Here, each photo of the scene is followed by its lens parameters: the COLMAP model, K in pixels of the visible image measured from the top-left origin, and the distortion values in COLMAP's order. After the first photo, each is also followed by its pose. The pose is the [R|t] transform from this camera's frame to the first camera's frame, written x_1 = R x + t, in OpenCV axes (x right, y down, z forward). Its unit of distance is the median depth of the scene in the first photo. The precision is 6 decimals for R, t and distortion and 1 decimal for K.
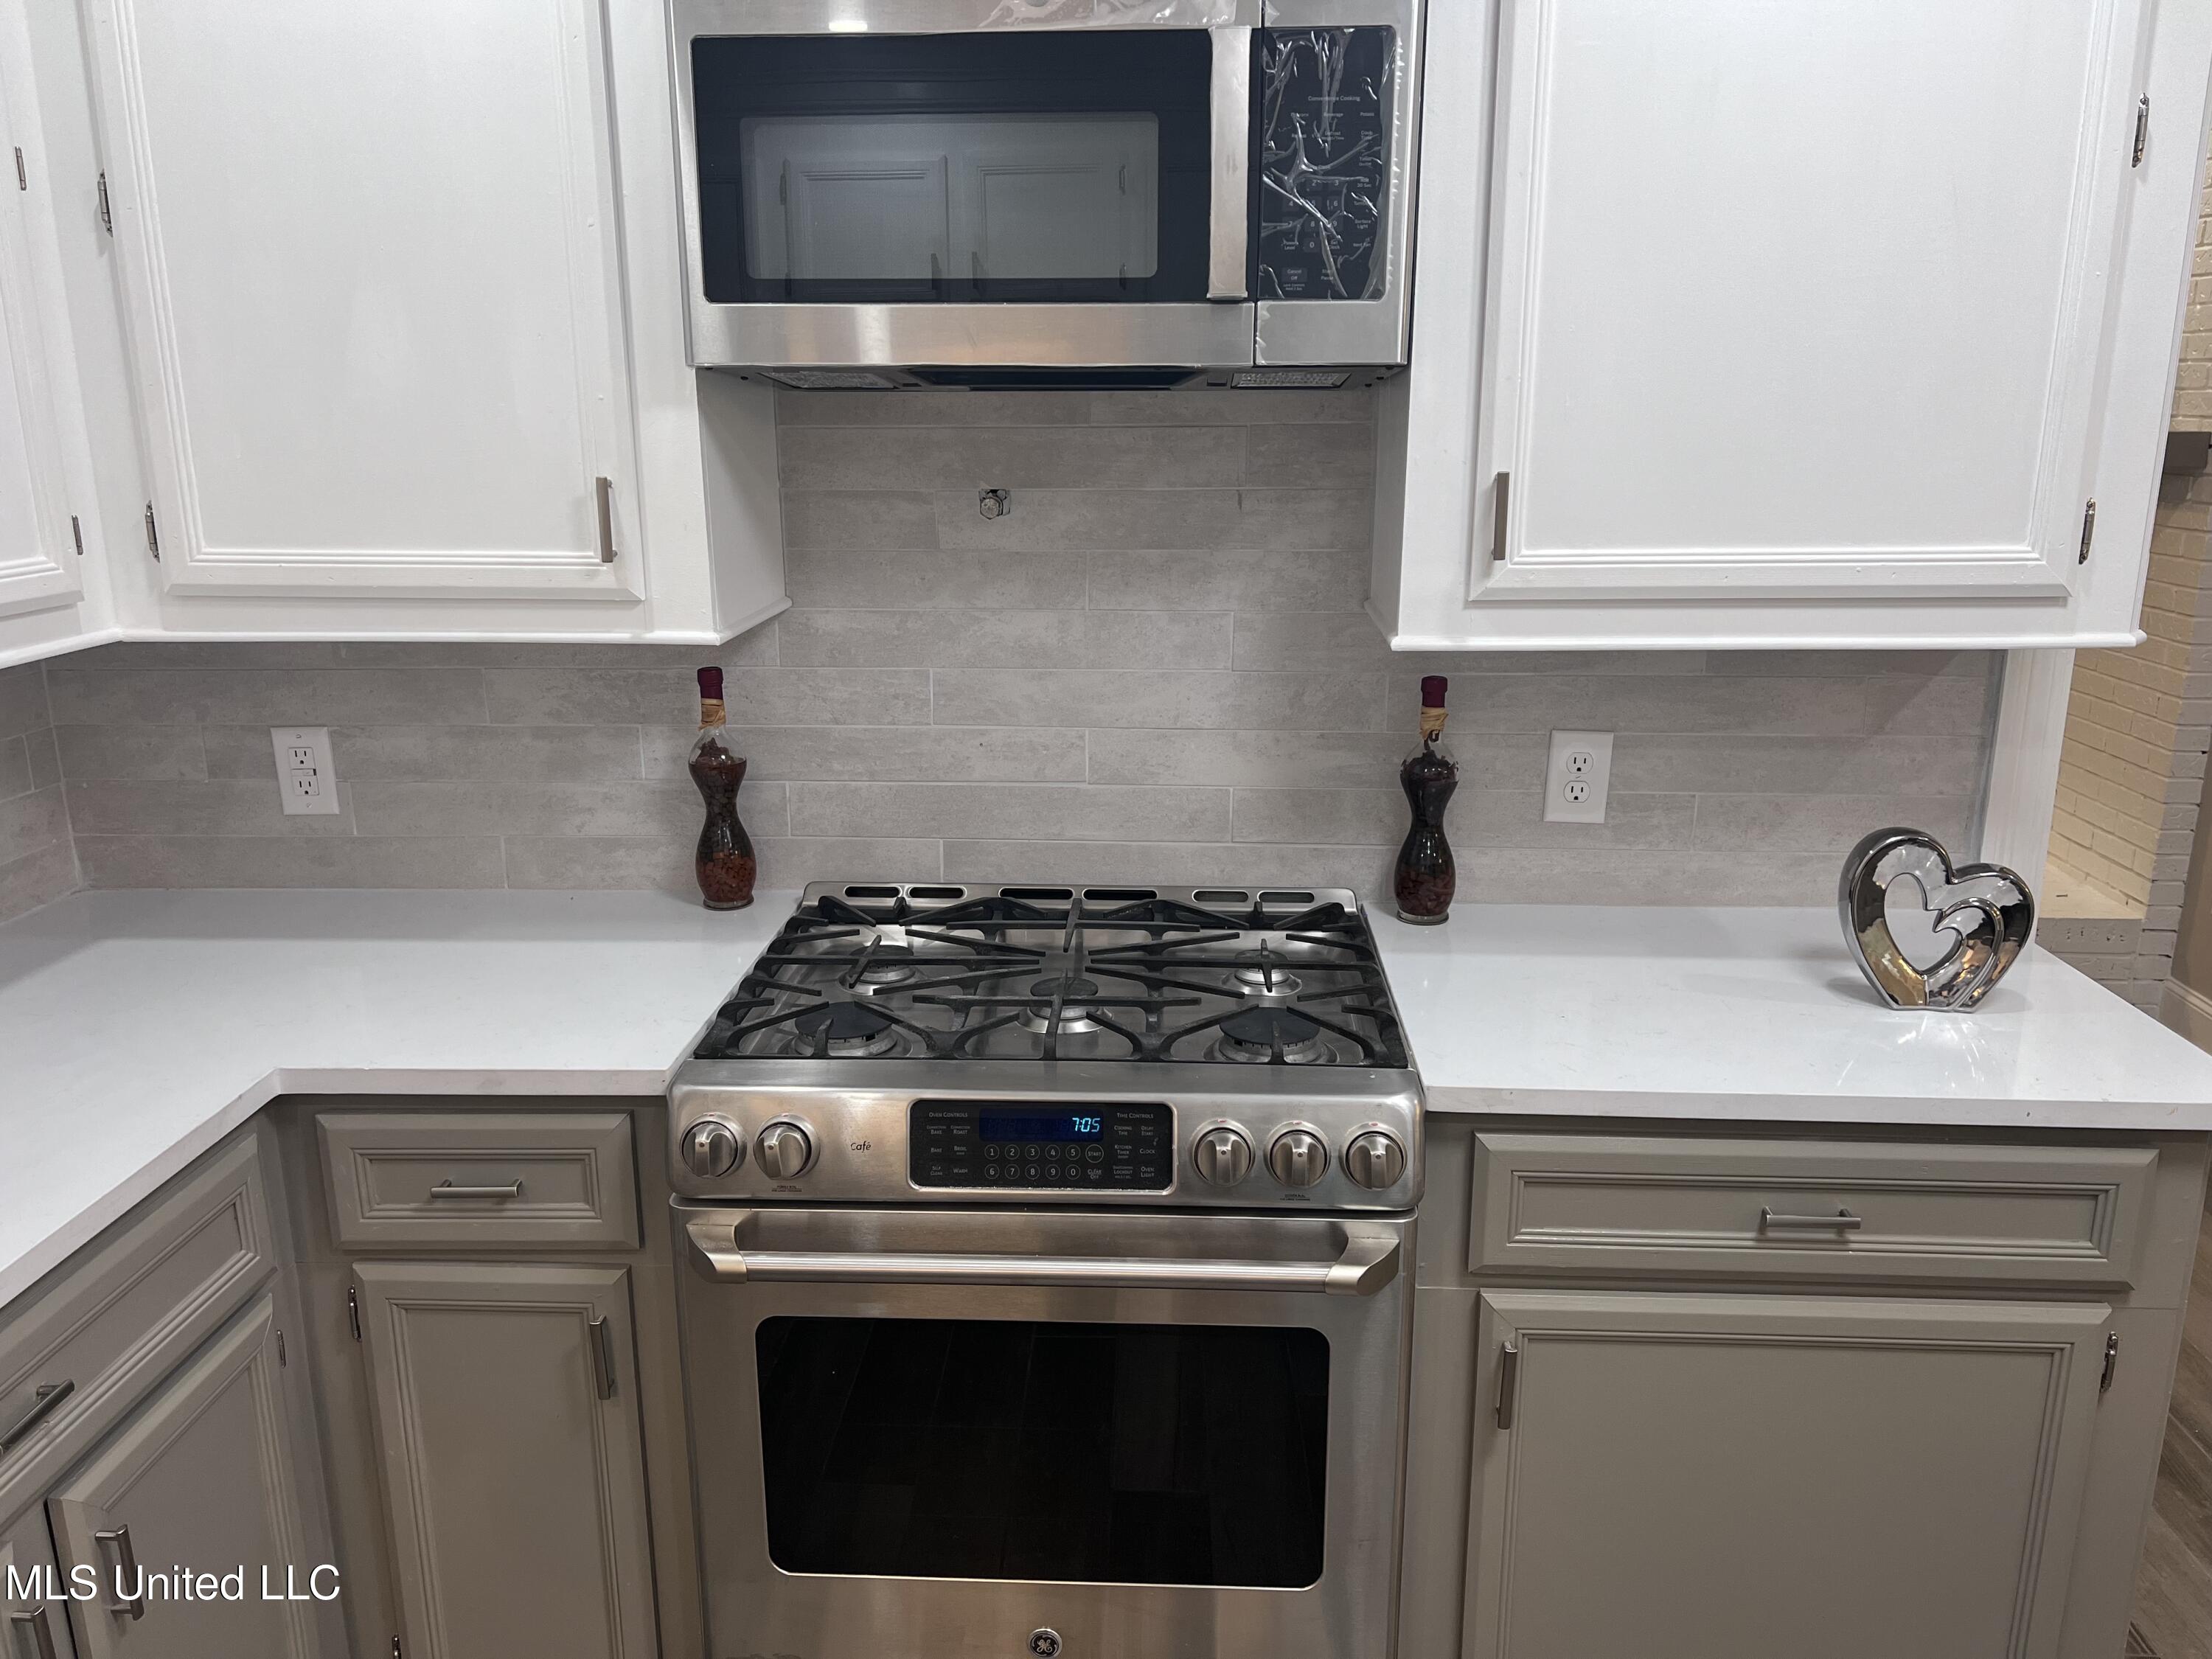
lens RADIAL K [[1654.3, 0, 1110.6], [0, 1654.3, 834.5], [0, 0, 1]] dist [0.065333, -0.072340]
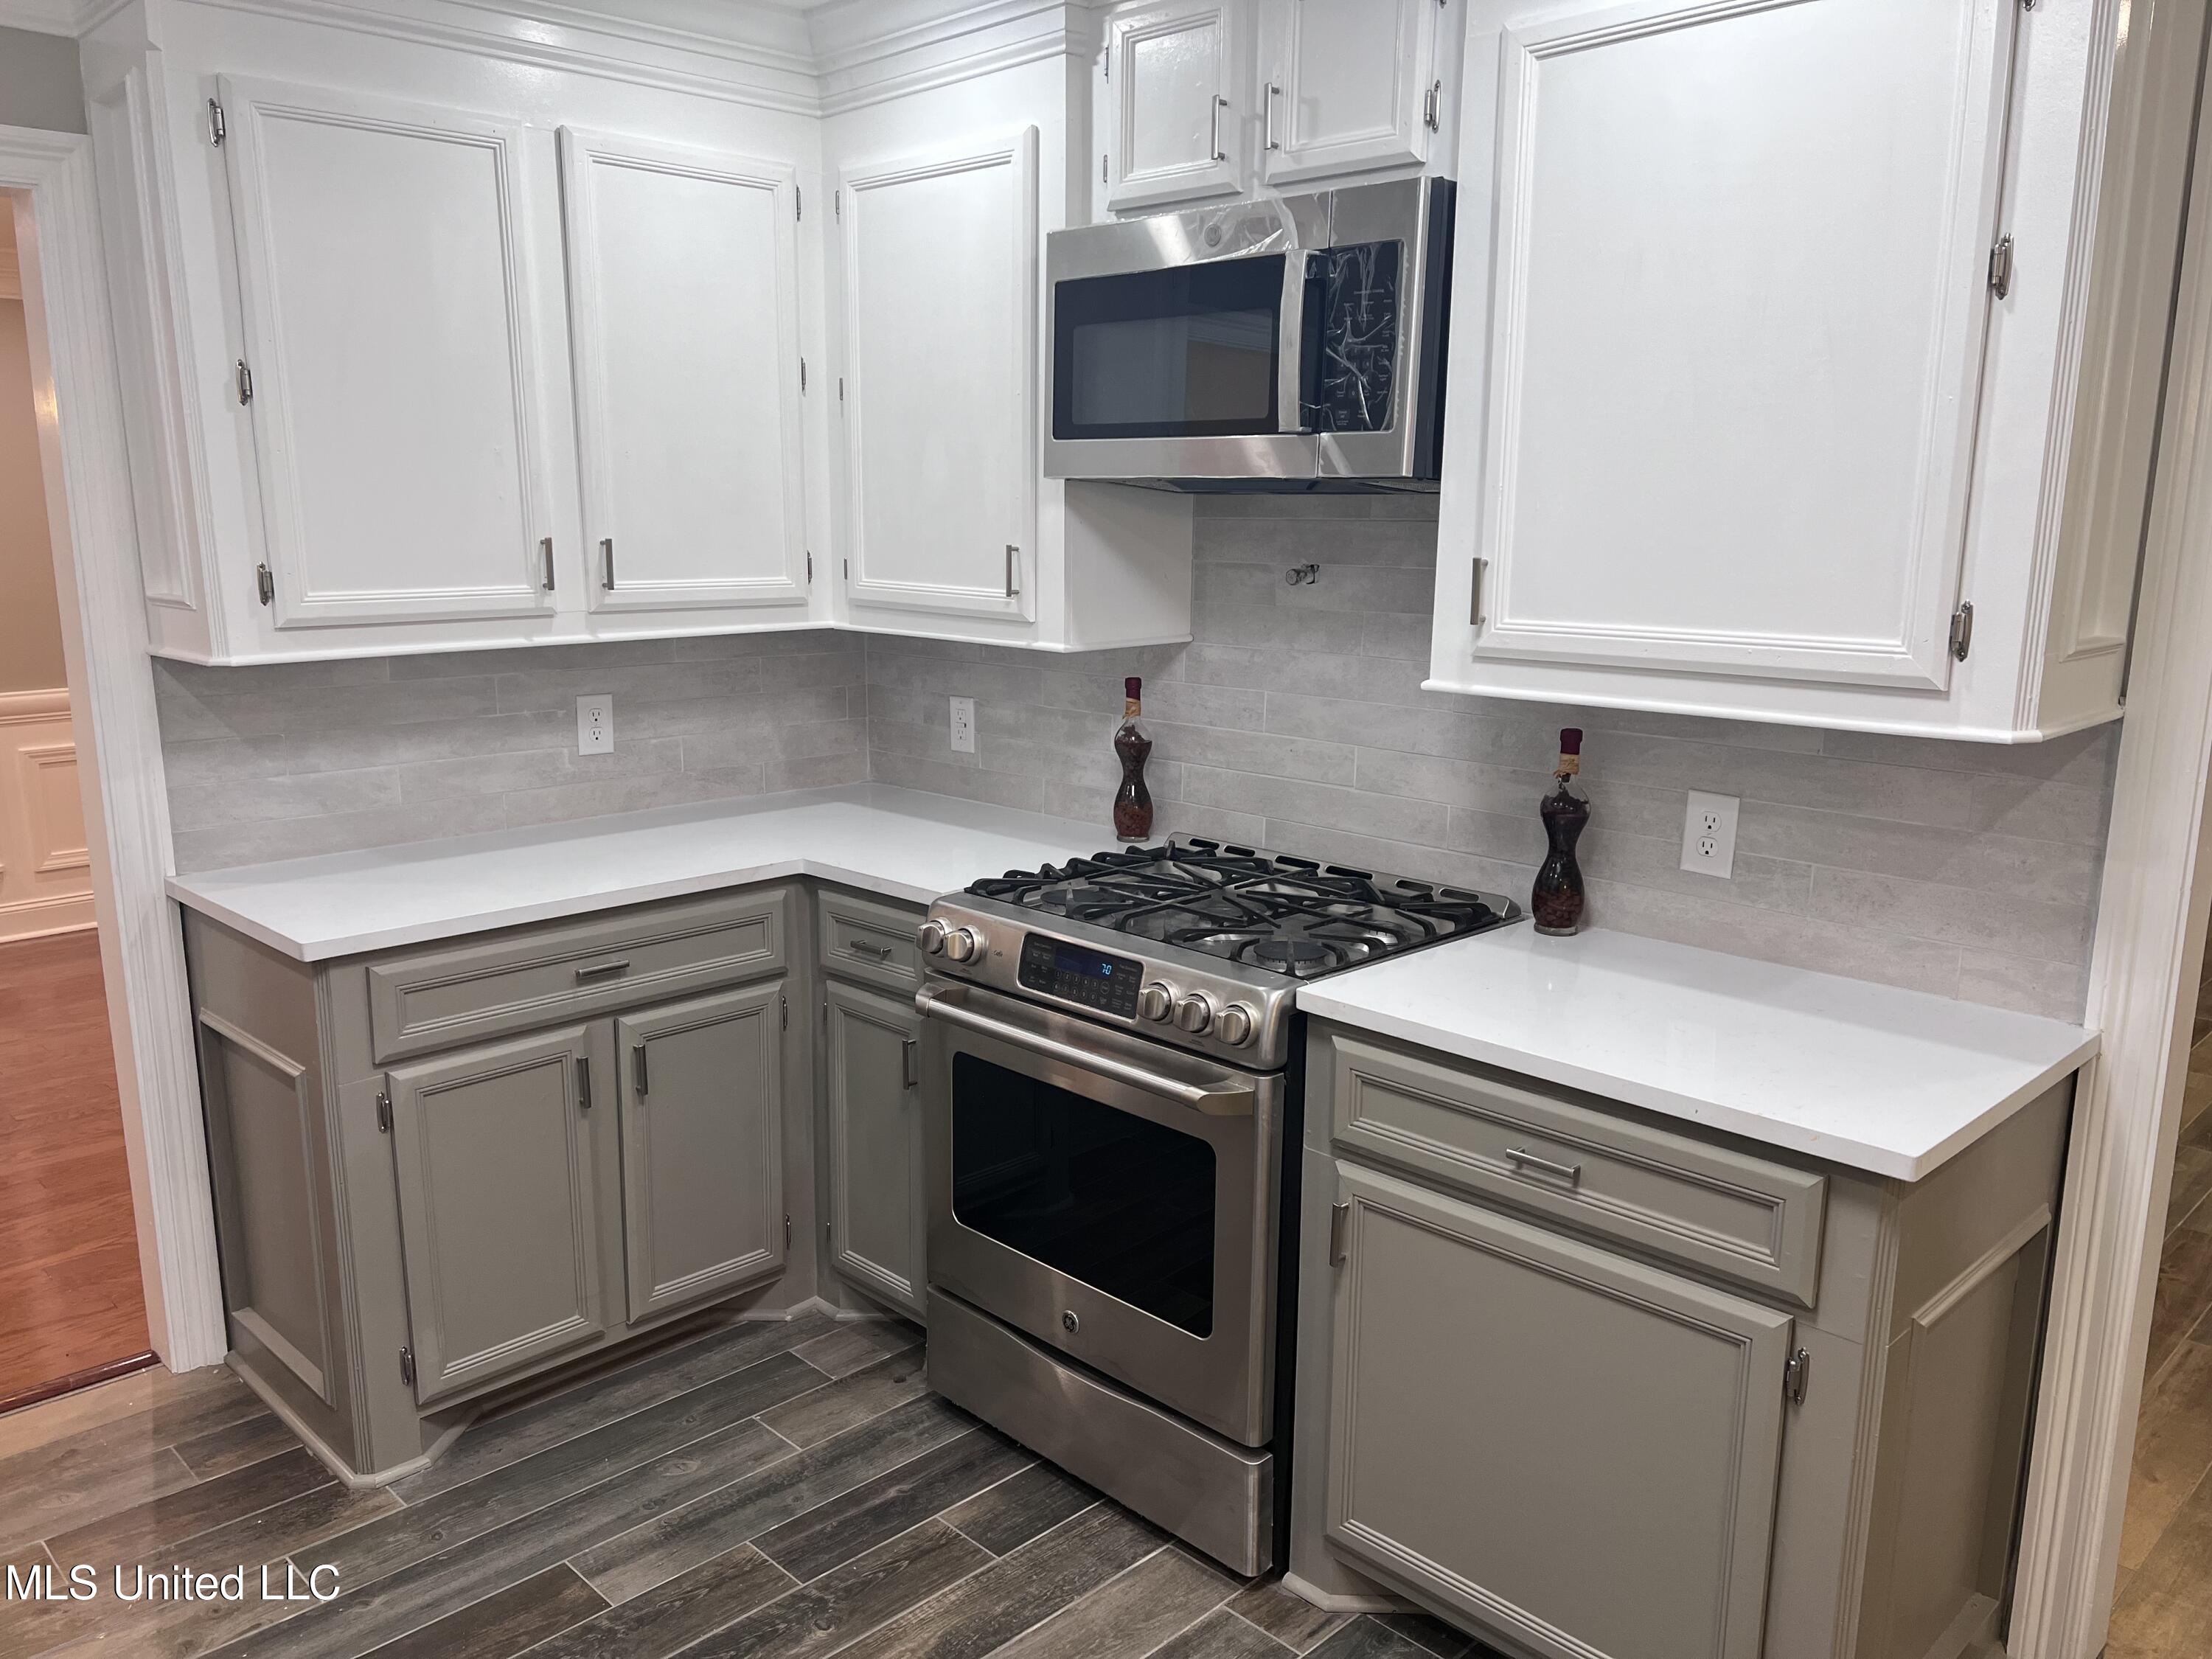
lens RADIAL K [[1654.3, 0, 1088.4], [0, 1654.3, 846.5], [0, 0, 1]] dist [0.065333, -0.072340]
pose [[0.739158, 0.147223, -0.657245, 0.837142], [-0.180961, 0.983347, 0.016755, 0.036434], [0.648767, 0.106551, 0.753491, -0.149258]]
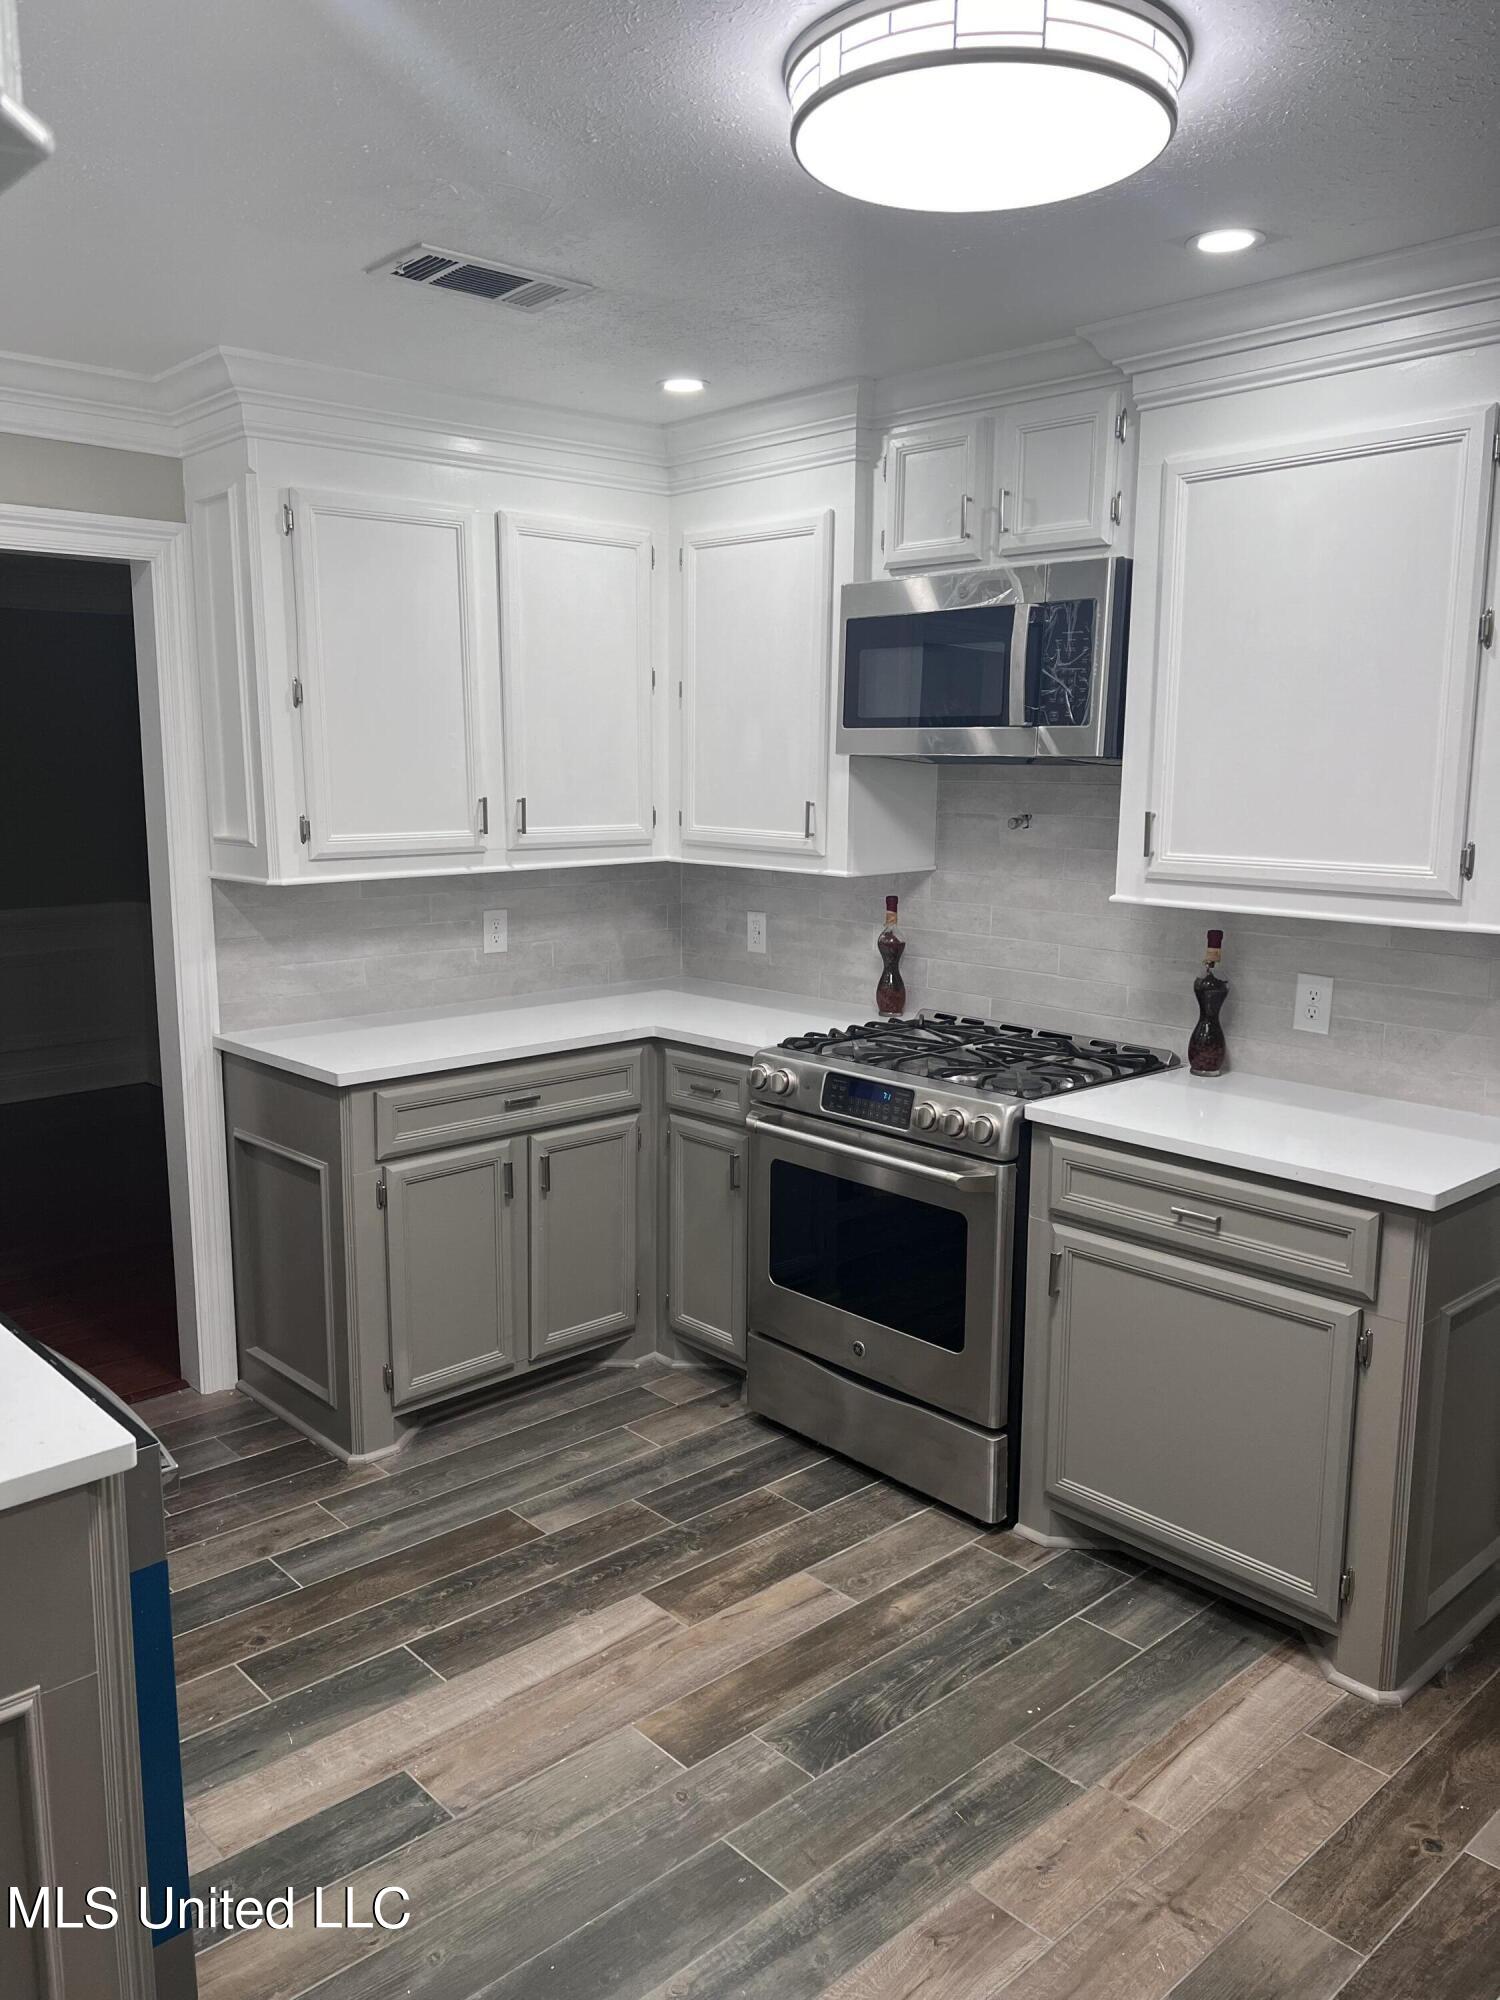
lens RADIAL K [[1495.7, 0, 738.3], [0, 1495.7, 999.8], [0, 0, 1]] dist [0.065333, -0.072340]
pose [[0.717561, 0.123264, -0.685502, 1.032944], [-0.185852, 0.982415, -0.017890, 0.107108], [0.671242, 0.140239, 0.727851, -0.513353]]
